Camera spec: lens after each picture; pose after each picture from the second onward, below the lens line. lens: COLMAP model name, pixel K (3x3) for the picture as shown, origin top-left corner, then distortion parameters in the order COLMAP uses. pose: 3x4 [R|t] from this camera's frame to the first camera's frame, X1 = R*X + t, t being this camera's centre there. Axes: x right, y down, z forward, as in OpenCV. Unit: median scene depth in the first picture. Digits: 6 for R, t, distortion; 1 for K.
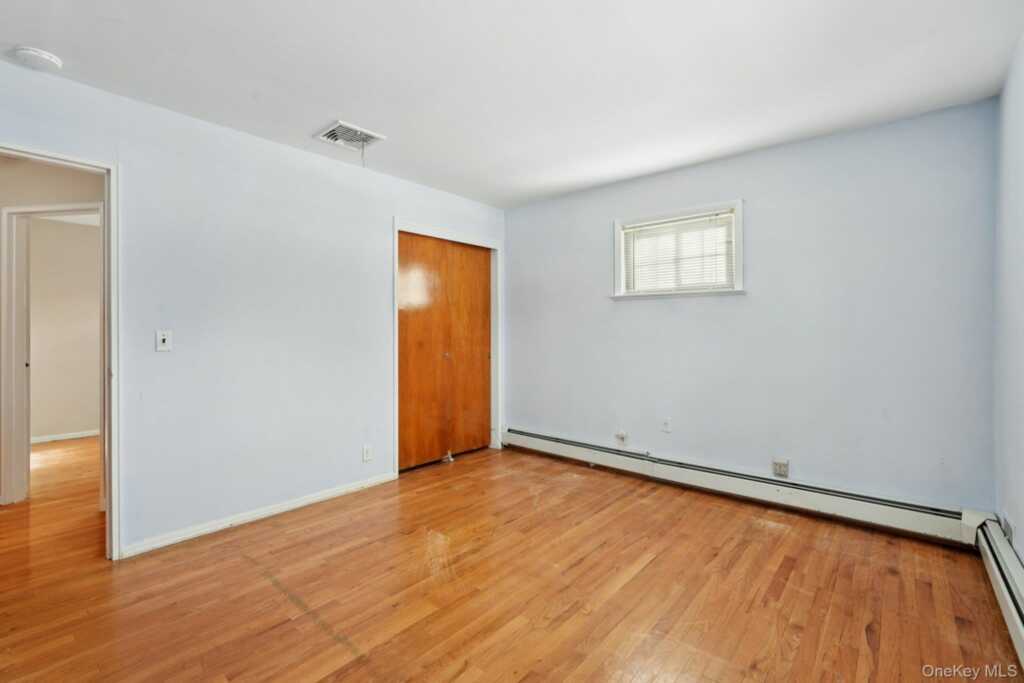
lens RADIAL K [[457.8, 0, 510.6], [0, 457.8, 327.0], [0, 0, 1]] dist [-0.000036, 0.000474]
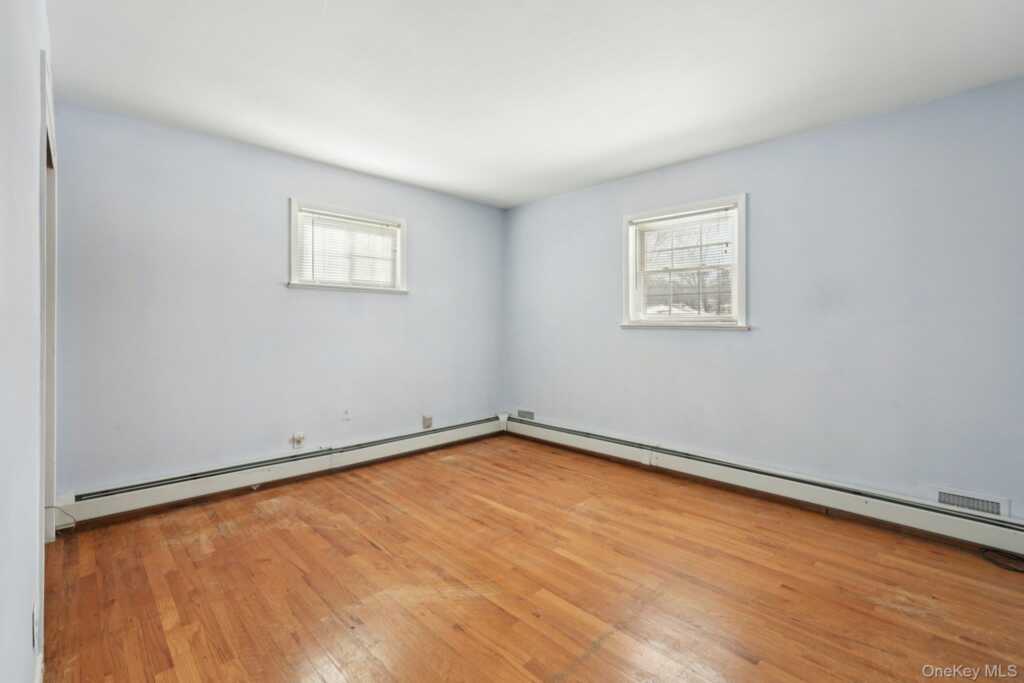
lens RADIAL K [[455.0, 0, 507.0], [0, 455.0, 323.0], [0, 0, 1]] dist [-0.000518, 0.000329]
pose [[0.087297, 0.003142, 0.996177, -0.939063], [-0.013987, 0.999900, -0.001928, 0.008653], [-0.996084, -0.013765, 0.087332, 0.781918]]
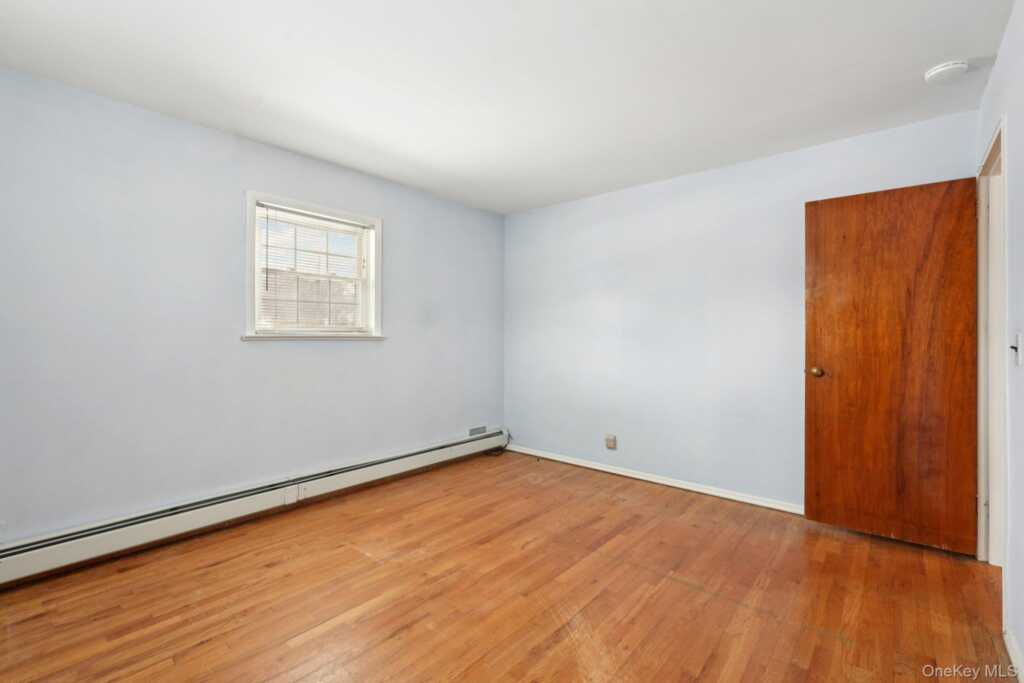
lens RADIAL K [[455.2, 0, 514.8], [0, 455.2, 334.5], [0, 0, 1]] dist [-0.002477, 0.001035]
pose [[-0.999994, -0.001817, -0.002888, -0.041185], [-0.001776, 0.999899, -0.014136, 0.019218], [0.002914, -0.014131, -0.999896, 1.670827]]
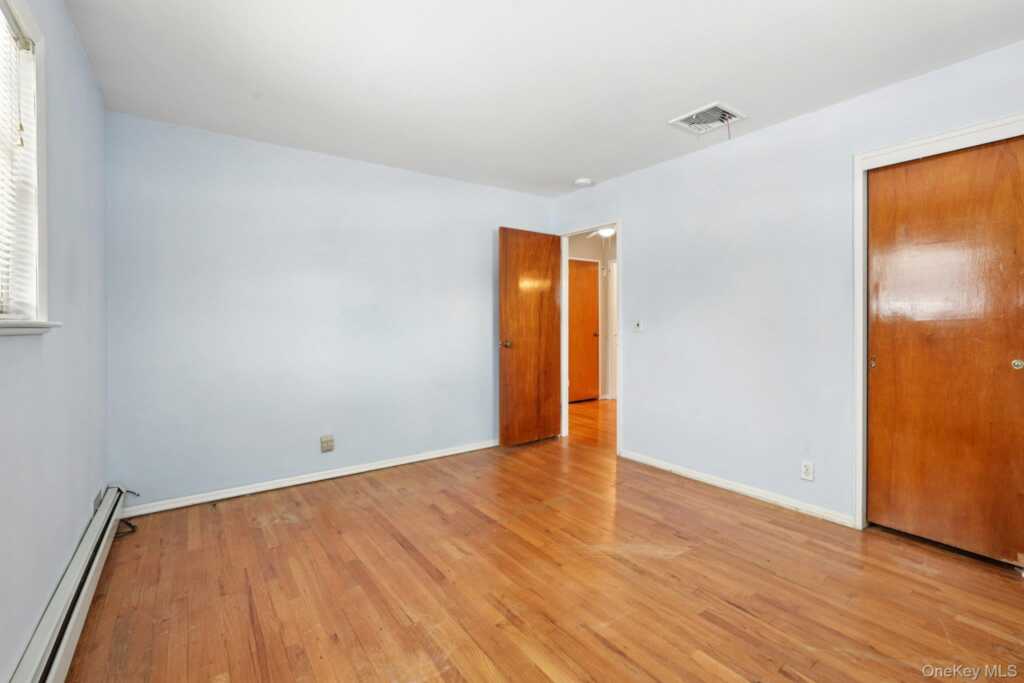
lens RADIAL K [[455.0, 0, 507.0], [0, 455.0, 323.0], [0, 0, 1]] dist [-0.000518, 0.000329]
pose [[-0.240778, 0.005489, -0.970565, 0.808309], [0.013994, 0.999900, 0.002183, 0.011652], [0.970479, -0.013057, -0.240831, 0.954057]]
